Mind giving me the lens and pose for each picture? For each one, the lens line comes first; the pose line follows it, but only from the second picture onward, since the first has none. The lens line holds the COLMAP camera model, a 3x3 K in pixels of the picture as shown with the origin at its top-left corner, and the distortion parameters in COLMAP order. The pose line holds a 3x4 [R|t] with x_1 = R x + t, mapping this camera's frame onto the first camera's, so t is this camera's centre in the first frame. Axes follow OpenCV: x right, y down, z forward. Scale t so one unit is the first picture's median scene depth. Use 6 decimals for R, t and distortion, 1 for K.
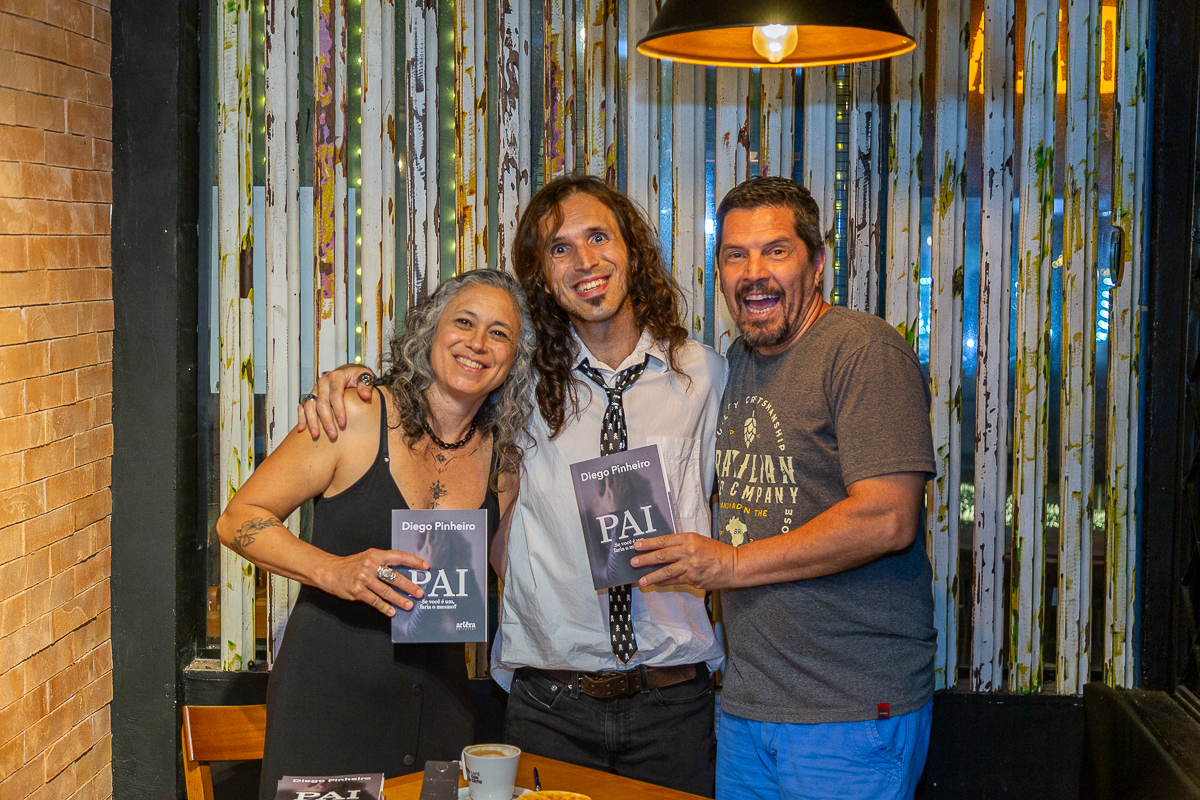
lens RADIAL K [[1922.8, 0, 613.1], [0, 1922.8, 405.5], [0, 0, 1]] dist [0.037731, 0.000000]
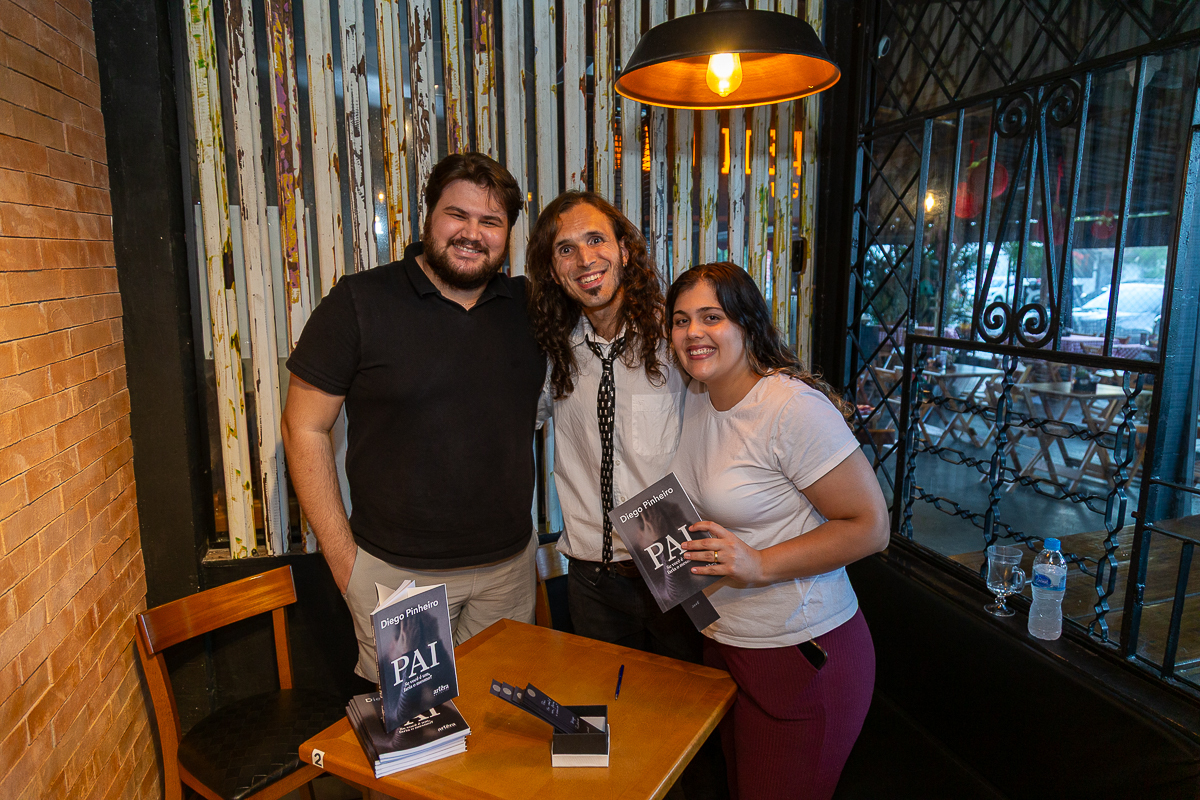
lens RADIAL K [[803.0, 0, 612.7], [0, 803.0, 403.4], [0, 0, 1]] dist [0.008487, -0.004095]
pose [[0.946405, -0.062058, 0.316963, -0.122503], [0.030781, 0.994231, 0.102753, -0.026095], [-0.321511, -0.087489, 0.942855, 0.380504]]
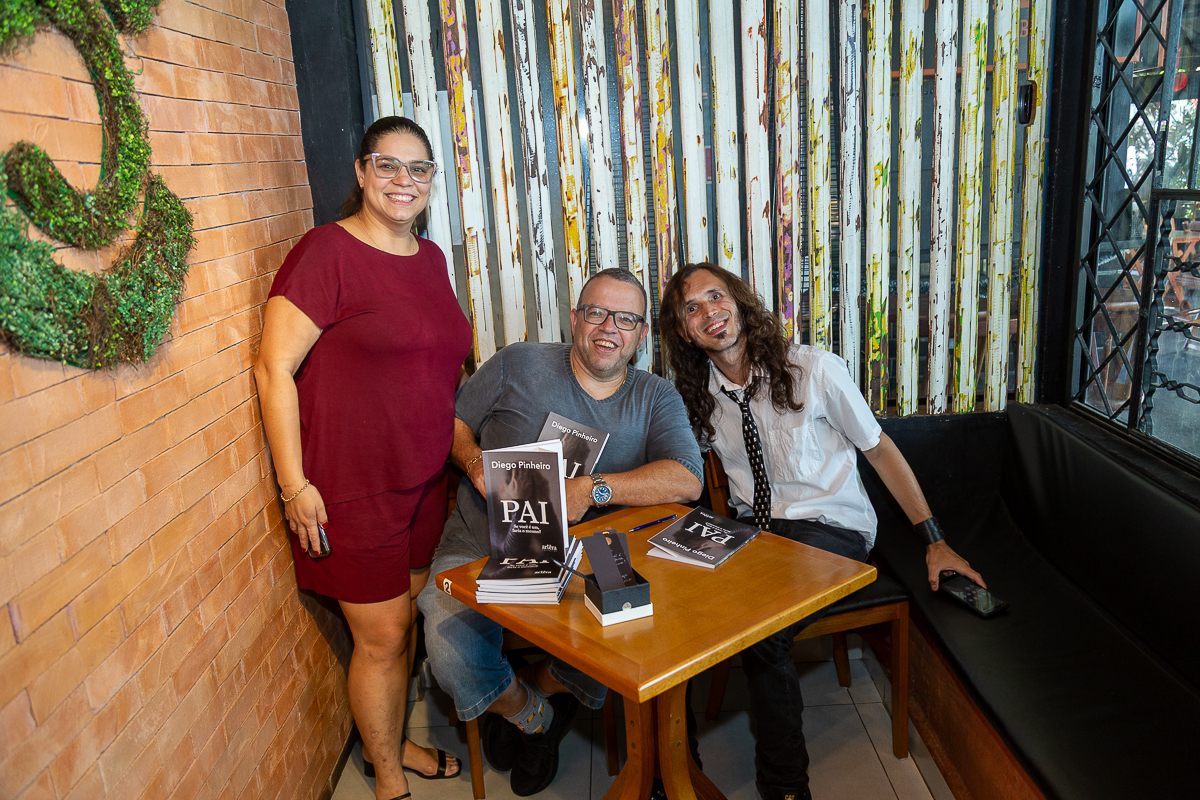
lens RADIAL K [[953.7, 0, 607.3], [0, 953.7, 407.5], [0, 0, 1]] dist [0.013373, -0.040022]
pose [[0.995159, -0.082733, 0.053038, -0.098950], [0.071855, 0.980742, 0.181608, -0.008202], [-0.067041, -0.176918, 0.981940, 0.297489]]
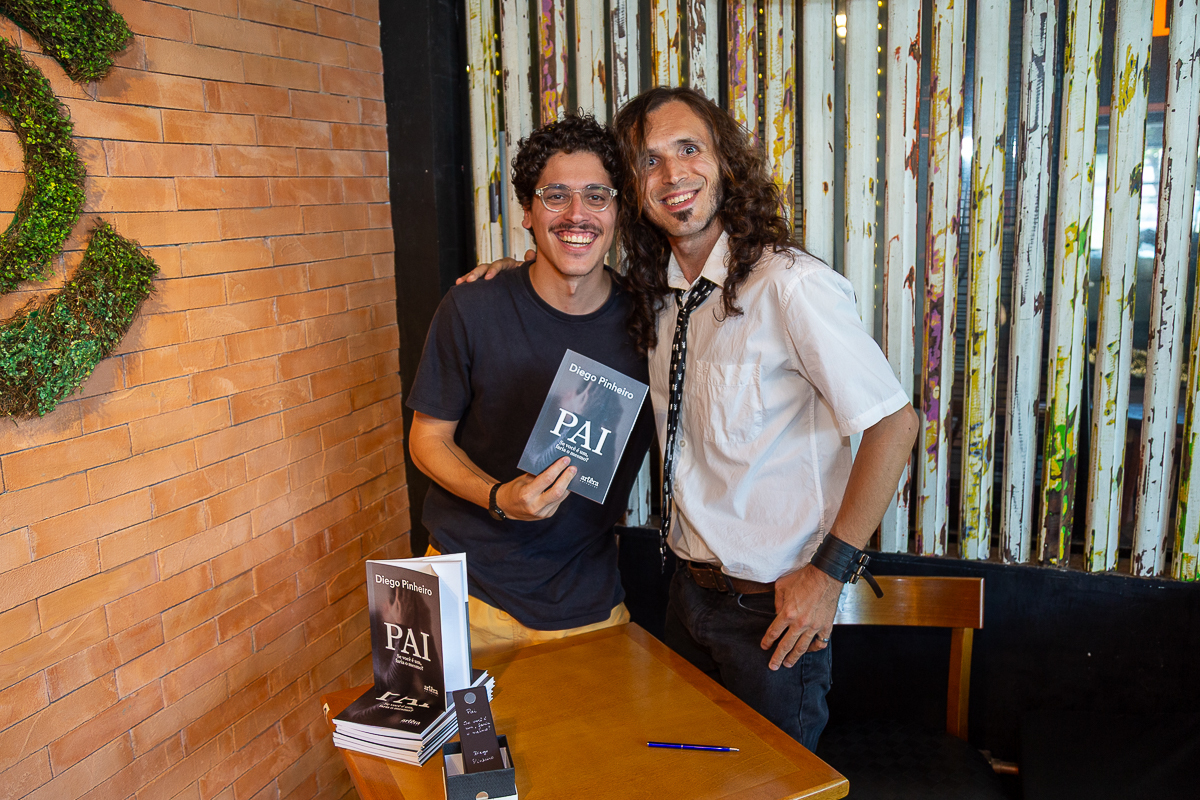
lens RADIAL K [[953.7, 0, 589.0], [0, 953.7, 393.4], [0, 0, 1]] dist [0.013373, -0.040022]
pose [[0.947195, 0.019187, -0.320083, 0.069992], [0.019927, 0.992757, 0.118479, -0.018076], [0.320038, -0.118601, 0.939952, 0.428215]]
